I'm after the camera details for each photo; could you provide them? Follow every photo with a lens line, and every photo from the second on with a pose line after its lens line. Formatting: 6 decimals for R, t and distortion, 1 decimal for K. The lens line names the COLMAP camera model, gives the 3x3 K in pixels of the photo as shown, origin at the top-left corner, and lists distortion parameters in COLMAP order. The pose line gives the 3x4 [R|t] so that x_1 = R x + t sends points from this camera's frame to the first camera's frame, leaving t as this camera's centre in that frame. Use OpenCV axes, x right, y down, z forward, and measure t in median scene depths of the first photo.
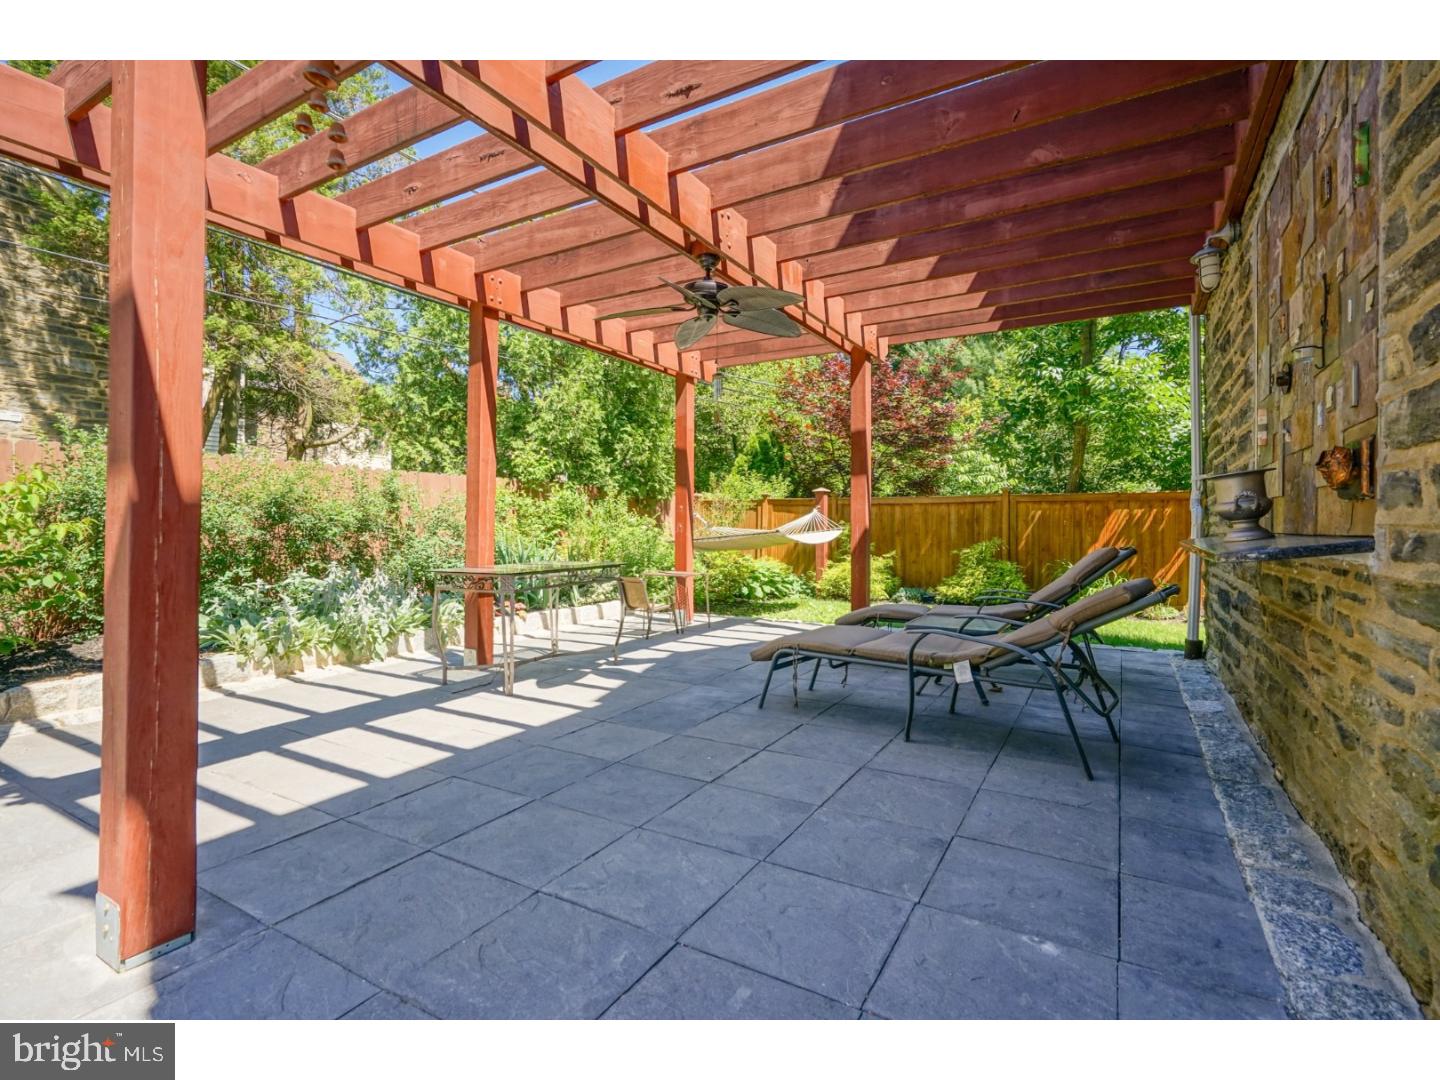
lens RADIAL K [[672.8, 0, 724.6], [0, 672.8, 534.1], [0, 0, 1]] dist [-0.004483, -0.000280]
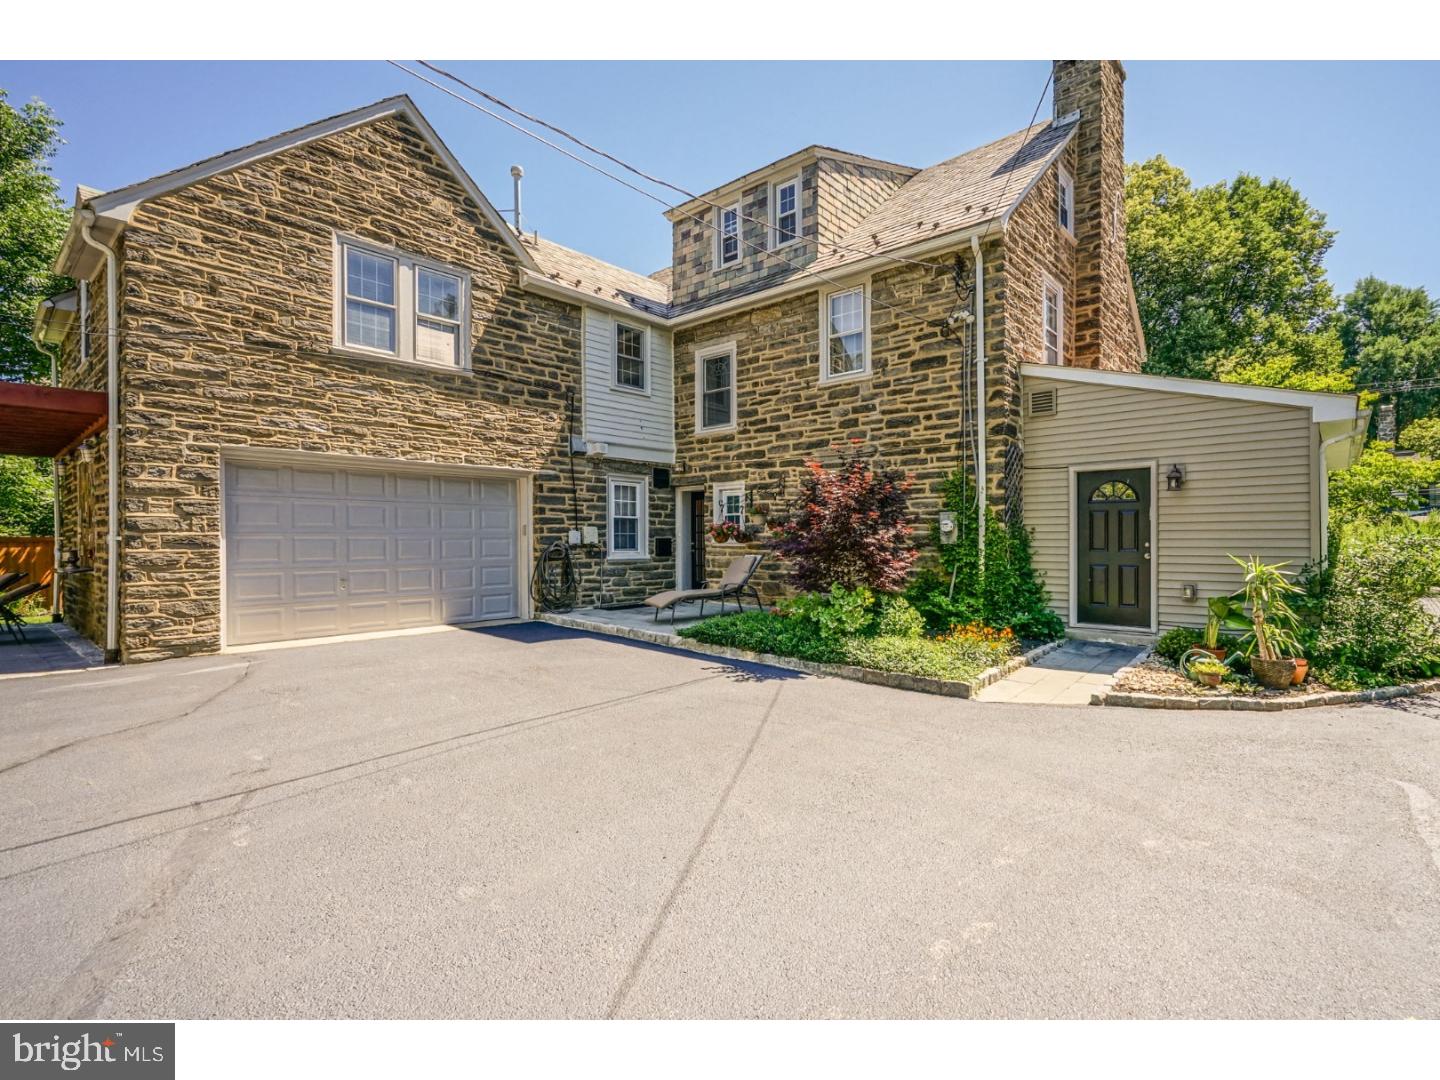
lens RADIAL K [[672.8, 0, 724.6], [0, 672.8, 534.1], [0, 0, 1]] dist [-0.004483, -0.000280]
pose [[0.177610, 0.004555, 0.984090, -0.718921], [0.021983, 0.999721, -0.008594, -0.023780], [-0.983855, 0.023160, 0.177461, -1.037815]]
